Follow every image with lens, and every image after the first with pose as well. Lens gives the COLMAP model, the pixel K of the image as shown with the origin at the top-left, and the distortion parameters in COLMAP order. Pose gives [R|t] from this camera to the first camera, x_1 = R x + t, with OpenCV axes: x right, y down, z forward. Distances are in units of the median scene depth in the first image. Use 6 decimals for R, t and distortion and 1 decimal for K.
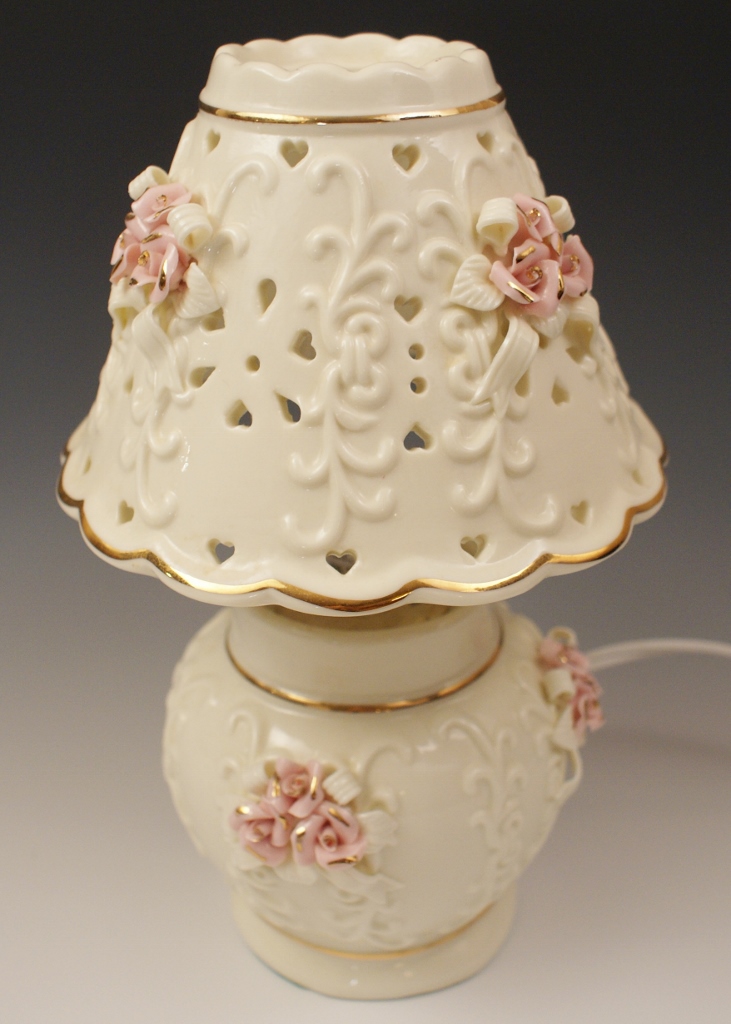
lens RADIAL K [[1165.1, 0, 288.6], [0, 1165.1, 486.1], [0, 0, 1]] dist [-0.144196, 0.000000]
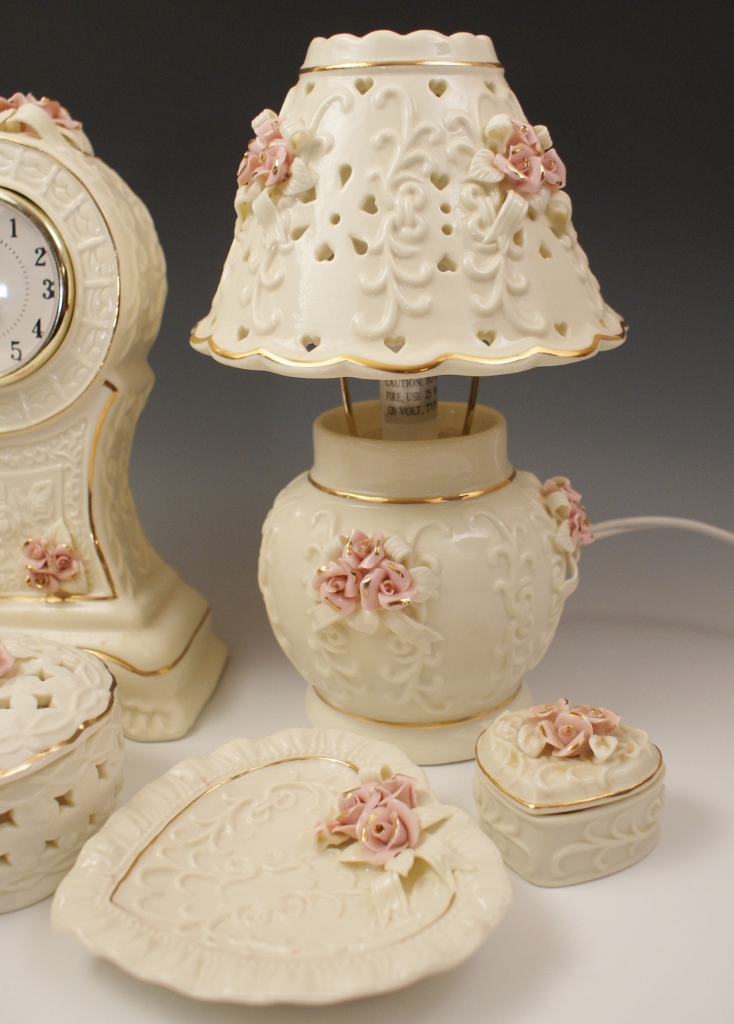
lens RADIAL K [[1025.4, 0, 407.9], [0, 1025.4, 486.1], [0, 0, 1]] dist [-0.141096, 0.000000]
pose [[0.998501, 0.004018, 0.054589, -0.007170], [0.004248, 0.988607, -0.150459, 0.405942], [-0.054572, 0.150466, 0.987108, -0.212850]]
